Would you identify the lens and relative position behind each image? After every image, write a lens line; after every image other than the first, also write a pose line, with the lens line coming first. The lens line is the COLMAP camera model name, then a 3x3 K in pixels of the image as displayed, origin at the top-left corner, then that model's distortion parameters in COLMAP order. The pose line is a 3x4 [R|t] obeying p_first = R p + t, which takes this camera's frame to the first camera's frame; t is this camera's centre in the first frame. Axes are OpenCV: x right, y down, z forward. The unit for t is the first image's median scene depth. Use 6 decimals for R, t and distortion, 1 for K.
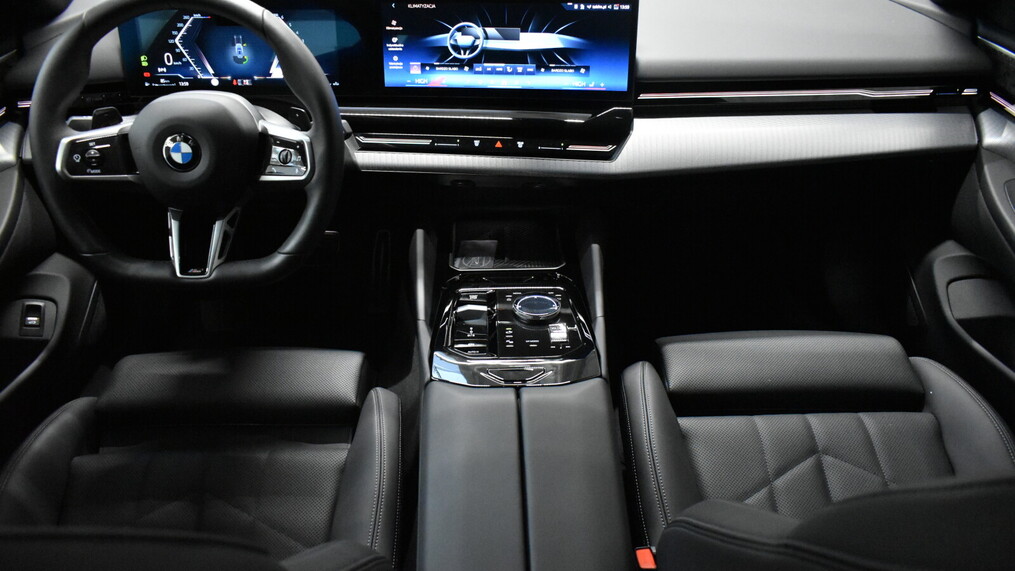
lens RADIAL K [[786.3, 0, 511.1], [0, 786.3, 282.9], [0, 0, 1]] dist [-0.019862, 0.012778]
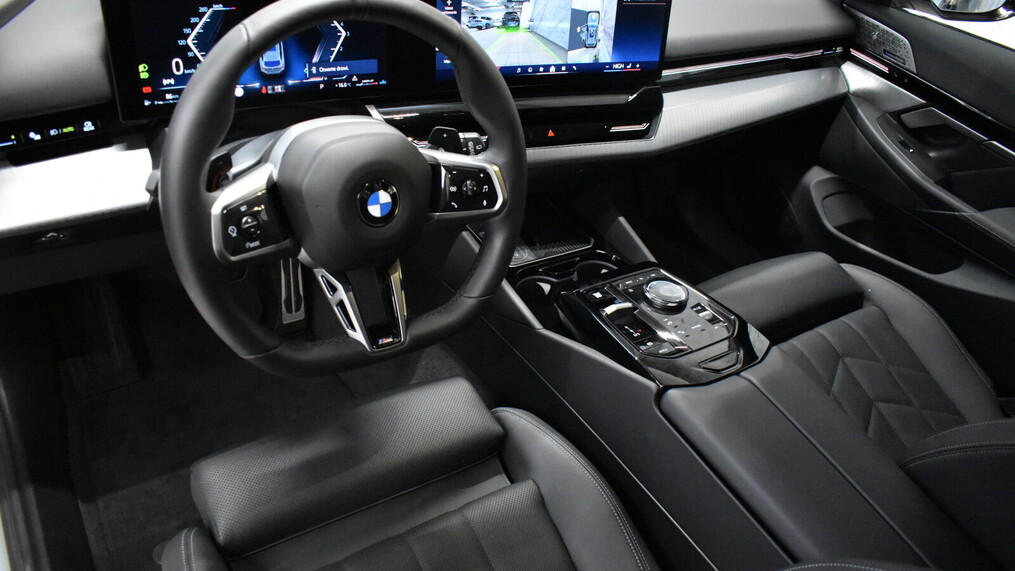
lens RADIAL K [[786.3, 0, 514.0], [0, 786.3, 288.5], [0, 0, 1]] dist [-0.019862, 0.012778]
pose [[0.832858, -0.211570, 0.511454, -0.603959], [0.147072, 0.975434, 0.164007, -0.158307], [-0.533589, -0.061374, 0.843514, 0.197144]]
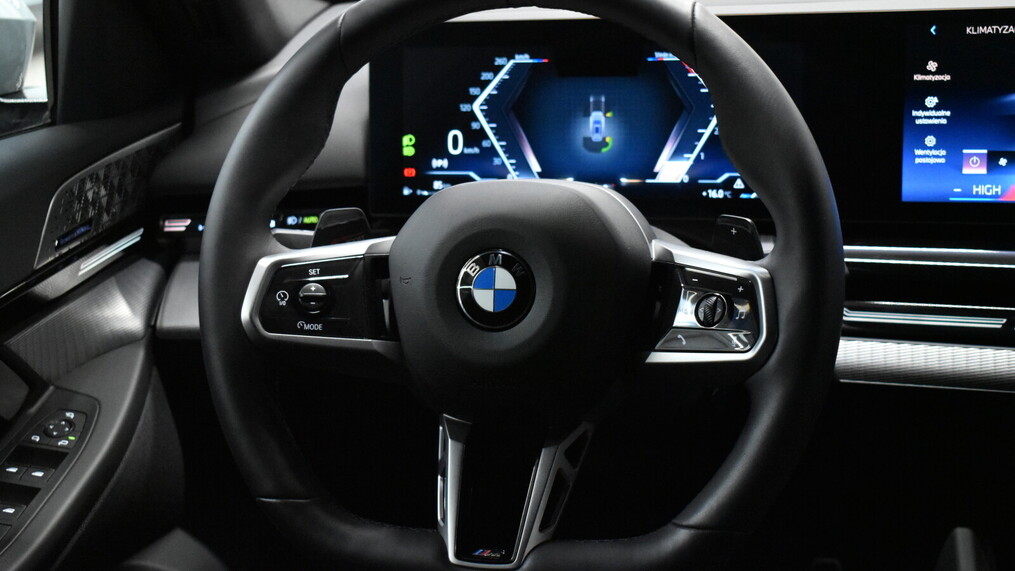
lens RADIAL K [[1614.5, 0, 505.2], [0, 1614.5, 280.1], [0, 0, 1]] dist [-0.013968, 0.000000]
pose [[0.957876, 0.022316, -0.286313, -0.115374], [-0.103935, 0.956332, -0.273179, 0.073413], [0.267714, 0.291430, 0.918367, 0.099092]]
